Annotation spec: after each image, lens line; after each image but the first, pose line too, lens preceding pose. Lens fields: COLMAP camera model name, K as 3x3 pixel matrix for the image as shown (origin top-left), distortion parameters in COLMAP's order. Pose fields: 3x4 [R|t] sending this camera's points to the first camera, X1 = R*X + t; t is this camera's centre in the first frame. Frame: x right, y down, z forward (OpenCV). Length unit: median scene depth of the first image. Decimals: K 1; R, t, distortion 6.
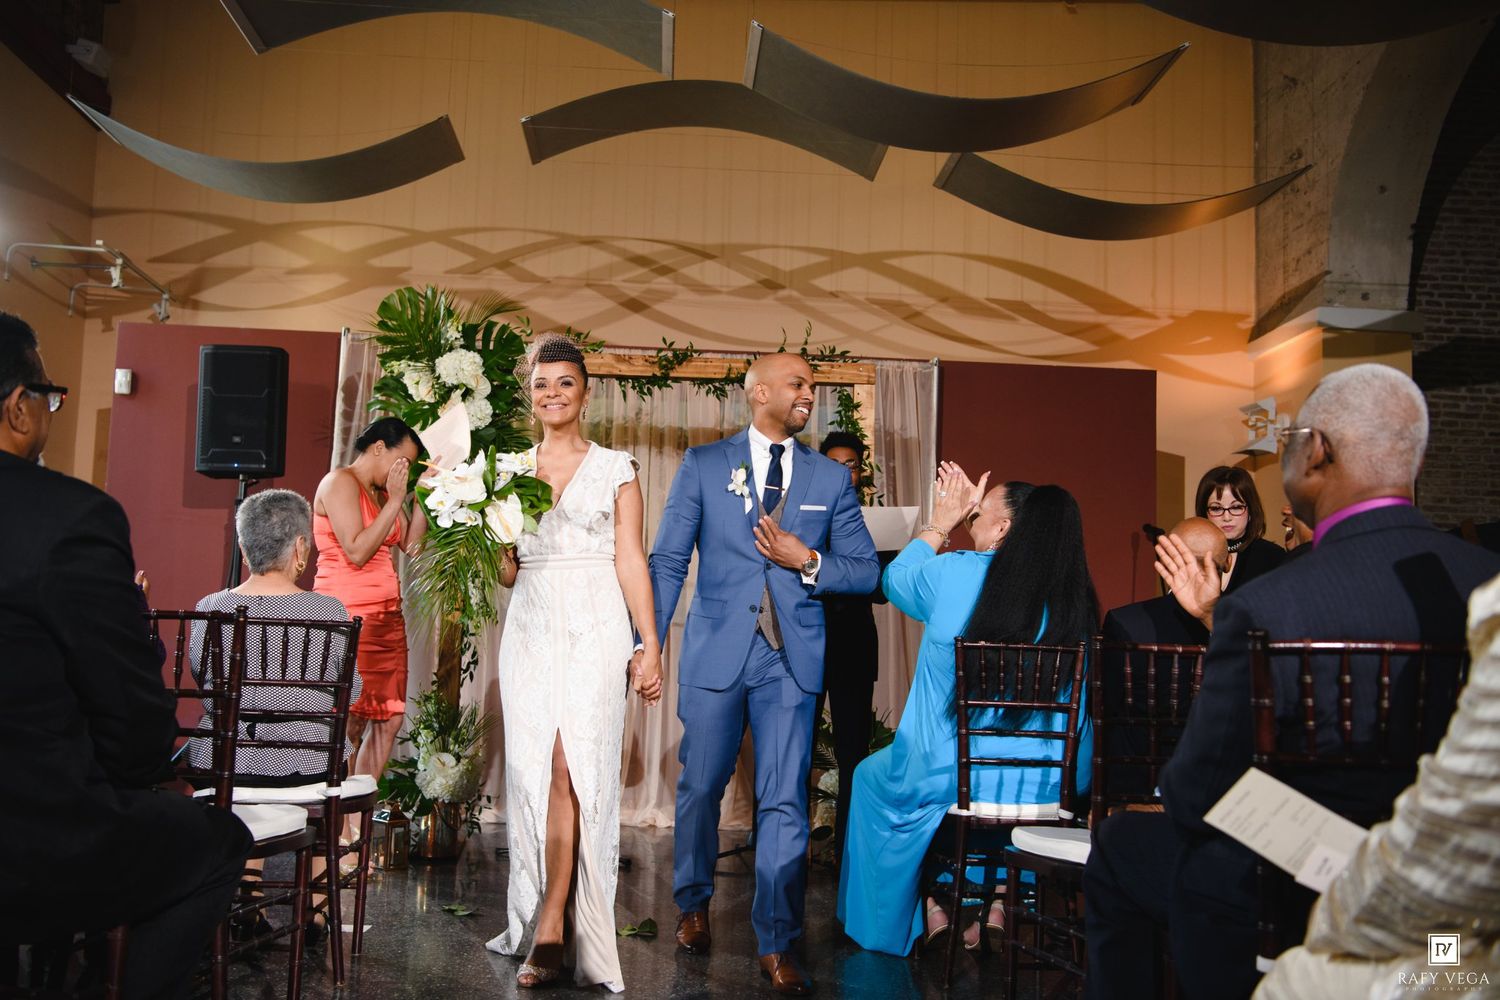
lens RADIAL K [[1447.3, 0, 750.0], [0, 1447.3, 500.0], [0, 0, 1]] dist [-0.015675, 0.004337]
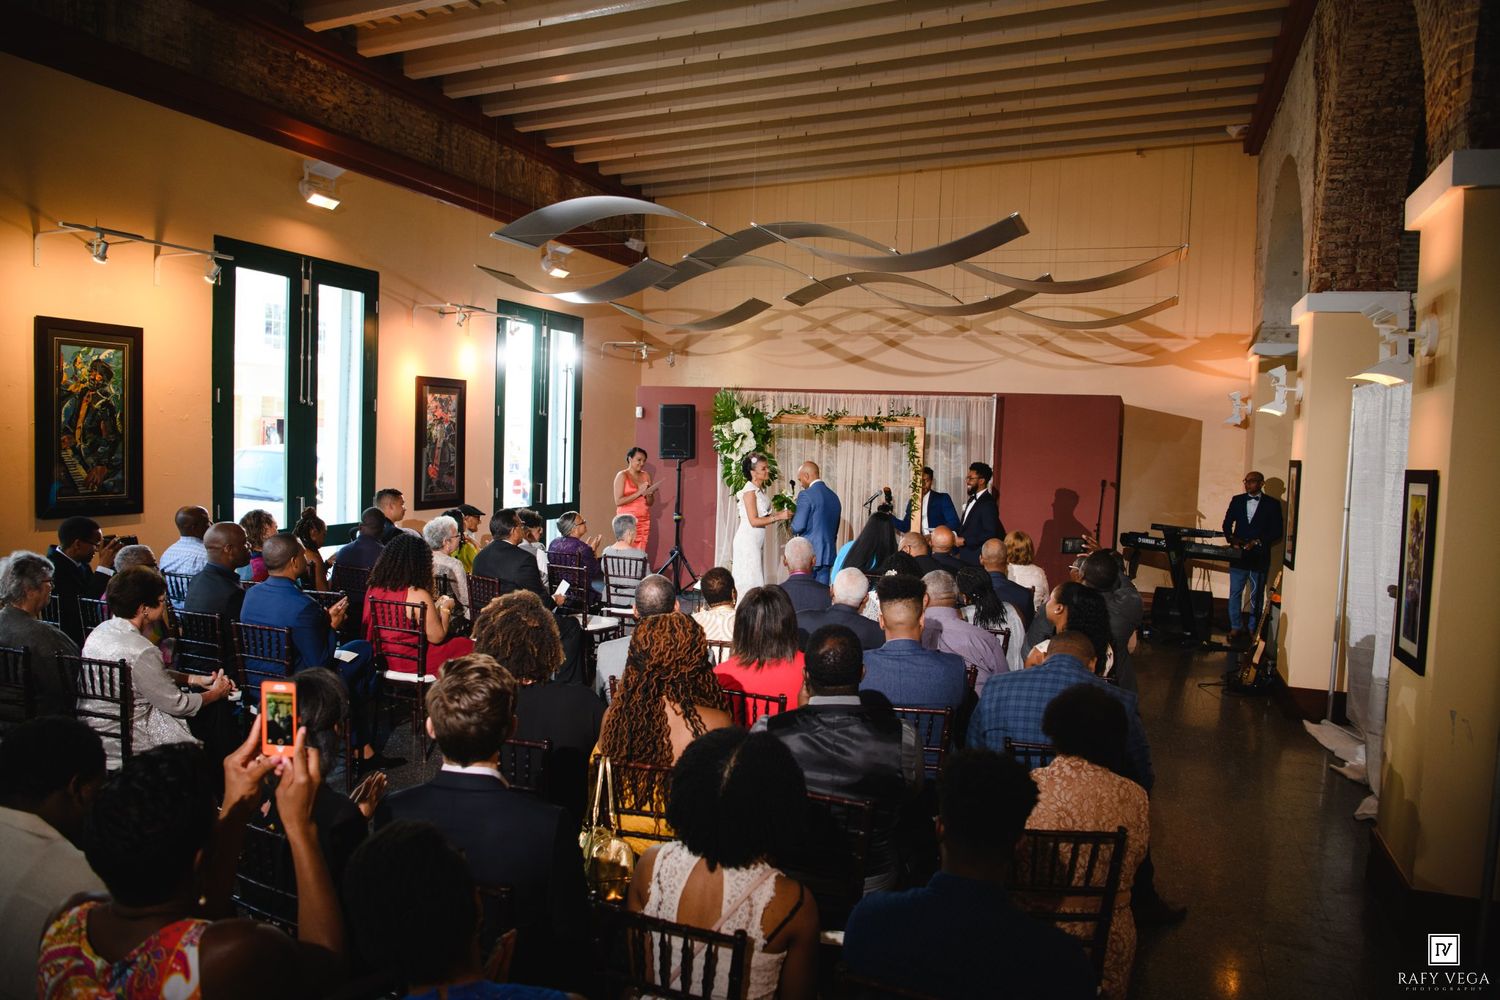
lens RADIAL K [[1074.4, 0, 750.0], [0, 1074.4, 500.0], [0, 0, 1]] dist [-0.069829, 0.002159]
pose [[0.901936, 0.029571, -0.430857, 0.388323], [0.039838, 0.987703, 0.151184, -0.159791], [0.430029, -0.153523, 0.889666, -0.395297]]
